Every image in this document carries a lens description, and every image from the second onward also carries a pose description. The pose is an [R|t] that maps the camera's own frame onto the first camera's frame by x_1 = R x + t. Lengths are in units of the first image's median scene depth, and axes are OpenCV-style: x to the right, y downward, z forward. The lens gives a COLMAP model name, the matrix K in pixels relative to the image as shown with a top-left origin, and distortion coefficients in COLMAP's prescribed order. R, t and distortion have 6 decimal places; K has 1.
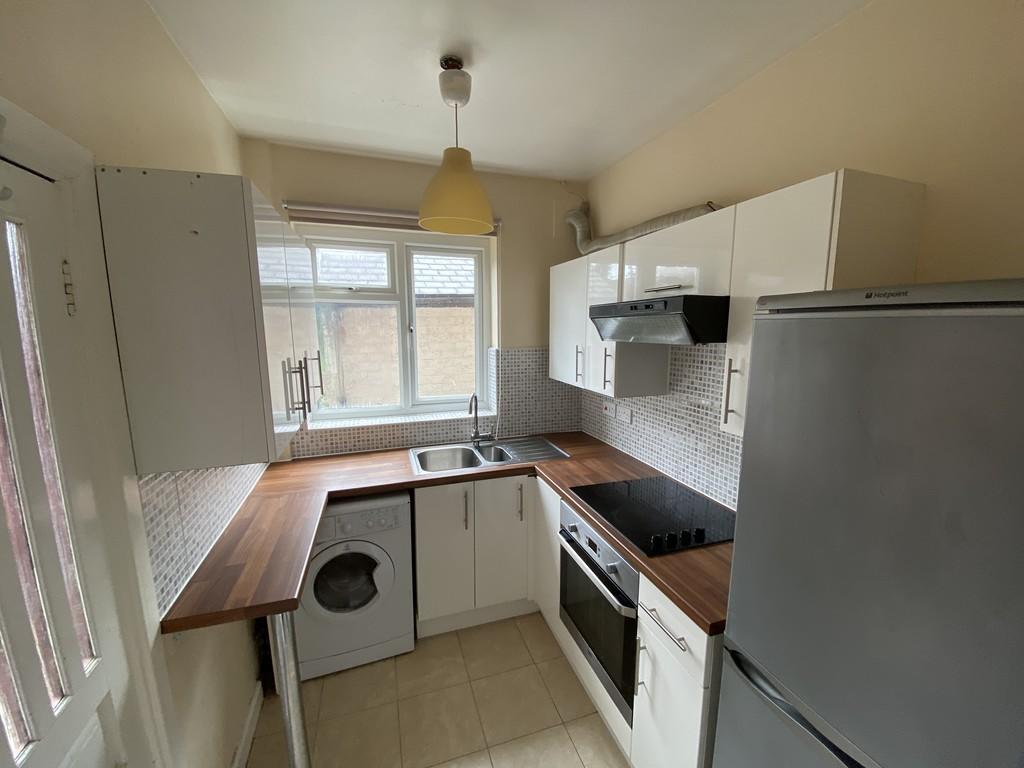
lens RADIAL K [[407.3, 0, 514.2], [0, 407.3, 389.2], [0, 0, 1]] dist [-0.001836, -0.000601]
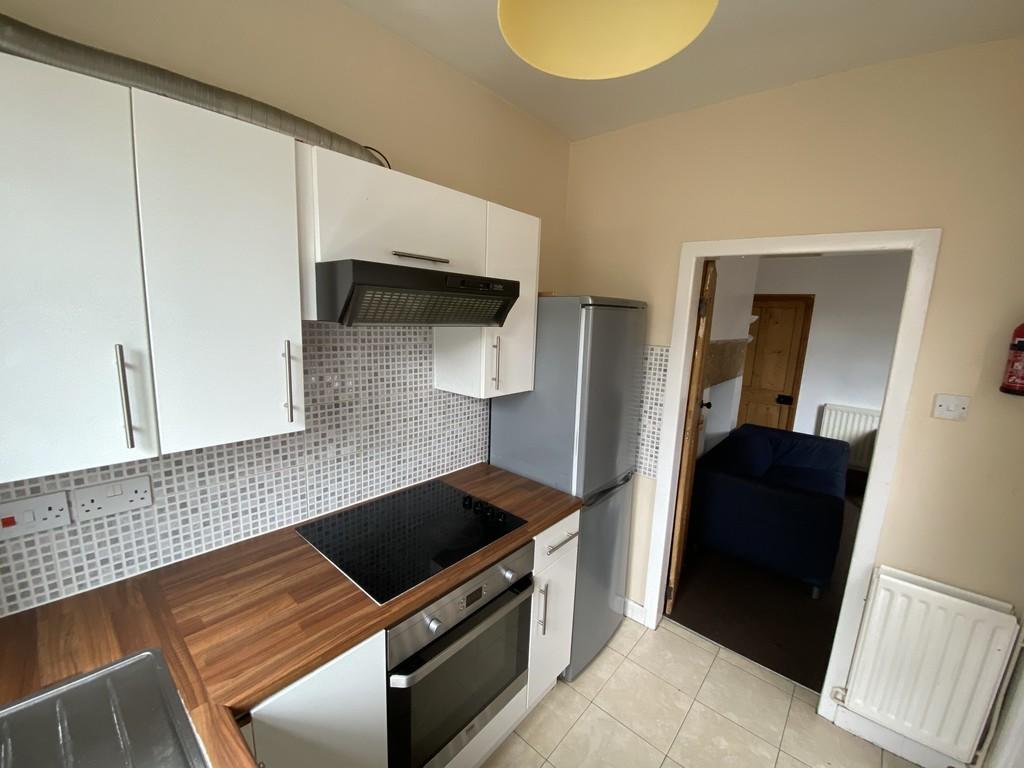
lens RADIAL K [[415.8, 0, 514.0], [0, 415.8, 377.8], [0, 0, 1]] dist [0.000121, -0.000175]
pose [[-0.496001, -0.179034, 0.849664, -0.380331], [0.076081, 0.965789, 0.247916, -0.180758], [-0.864982, 0.187610, -0.465412, 1.076855]]
